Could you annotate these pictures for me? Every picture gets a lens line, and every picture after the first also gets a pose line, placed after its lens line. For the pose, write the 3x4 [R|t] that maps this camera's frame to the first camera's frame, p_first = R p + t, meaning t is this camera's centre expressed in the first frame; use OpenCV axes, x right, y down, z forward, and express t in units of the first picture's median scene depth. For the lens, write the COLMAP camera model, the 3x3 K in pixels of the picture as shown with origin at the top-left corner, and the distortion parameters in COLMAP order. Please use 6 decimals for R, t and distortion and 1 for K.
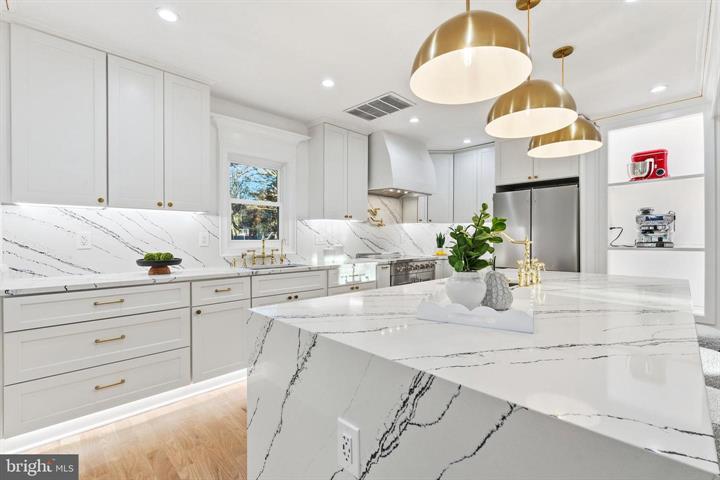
lens RADIAL K [[325.6, 0, 360.0], [0, 325.6, 240.0], [0, 0, 1]] dist [-0.002534, -0.000089]
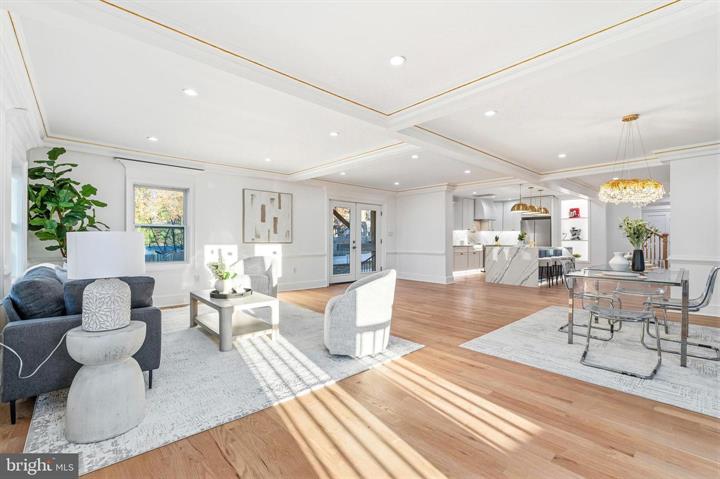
lens RADIAL K [[318.8, 0, 359.5], [0, 318.8, 235.7], [0, 0, 1]] dist [-0.001445, -0.000035]
pose [[0.999114, 0.004305, -0.041854, -0.942176], [-0.005156, 0.999782, -0.020234, 0.049596], [0.041758, 0.020432, 0.998919, -1.958553]]
